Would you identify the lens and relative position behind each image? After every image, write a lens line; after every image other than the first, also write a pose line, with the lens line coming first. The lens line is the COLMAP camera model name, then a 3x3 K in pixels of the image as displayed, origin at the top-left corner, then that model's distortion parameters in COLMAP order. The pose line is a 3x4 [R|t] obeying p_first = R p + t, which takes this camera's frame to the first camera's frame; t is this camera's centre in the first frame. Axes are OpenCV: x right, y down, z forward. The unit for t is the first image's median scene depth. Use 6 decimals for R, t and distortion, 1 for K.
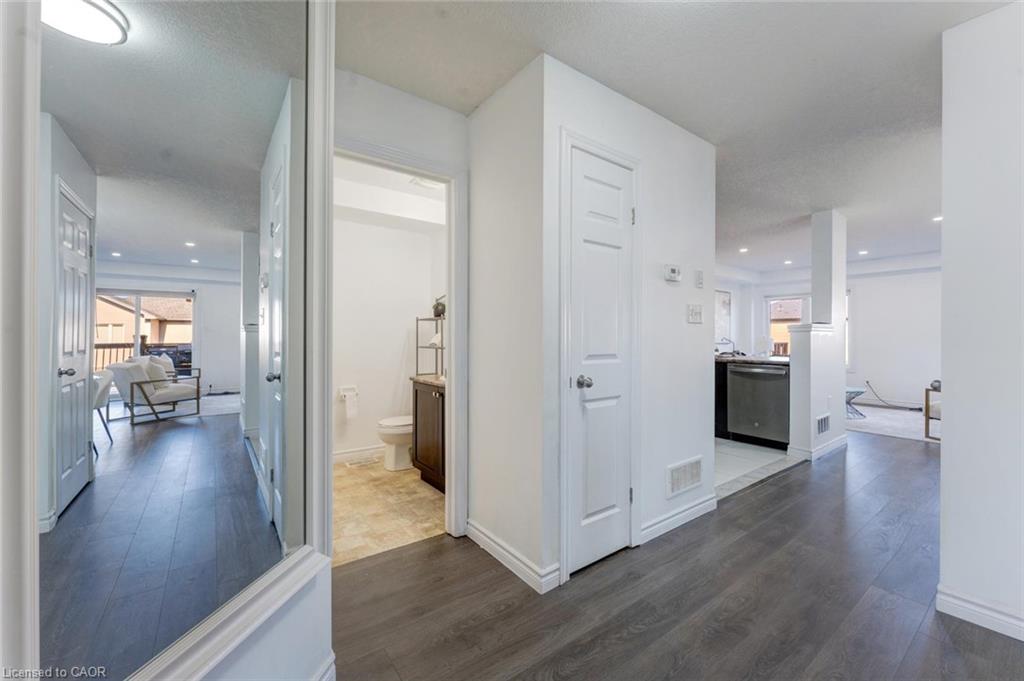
lens RADIAL K [[409.2, 0, 515.5], [0, 409.2, 340.5], [0, 0, 1]] dist [0.001670, -0.000528]
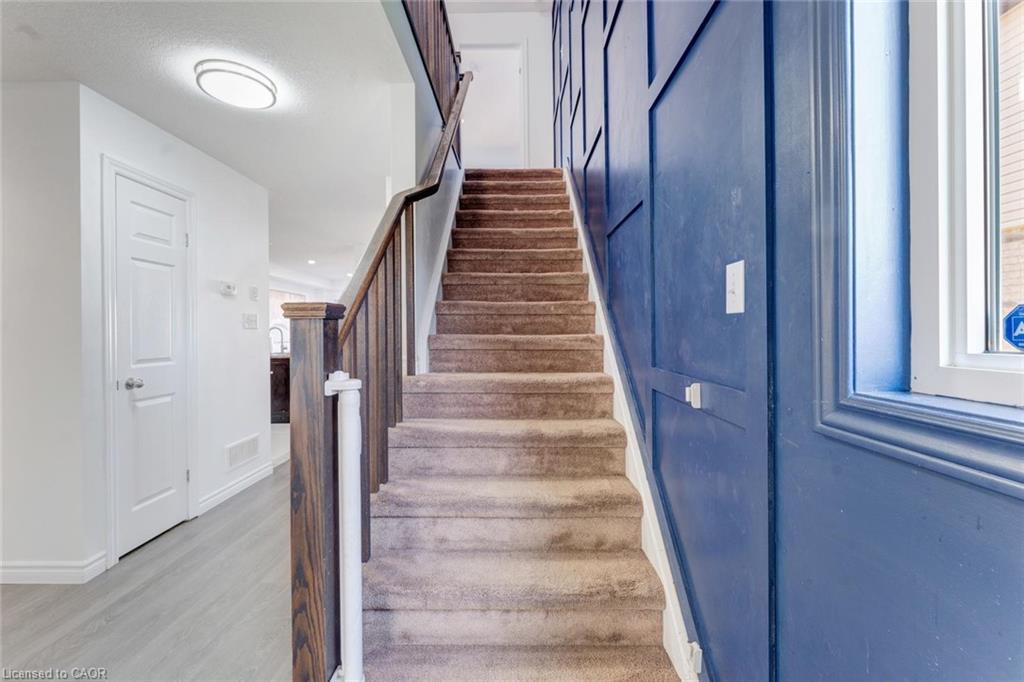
lens RADIAL K [[410.4, 0, 513.7], [0, 410.4, 333.4], [0, 0, 1]] dist [-0.001919, 0.001167]
pose [[0.602471, -0.008864, 0.798092, -0.094626], [0.013329, 0.999911, 0.001043, -0.022817], [-0.798029, 0.010010, 0.602535, -0.479876]]
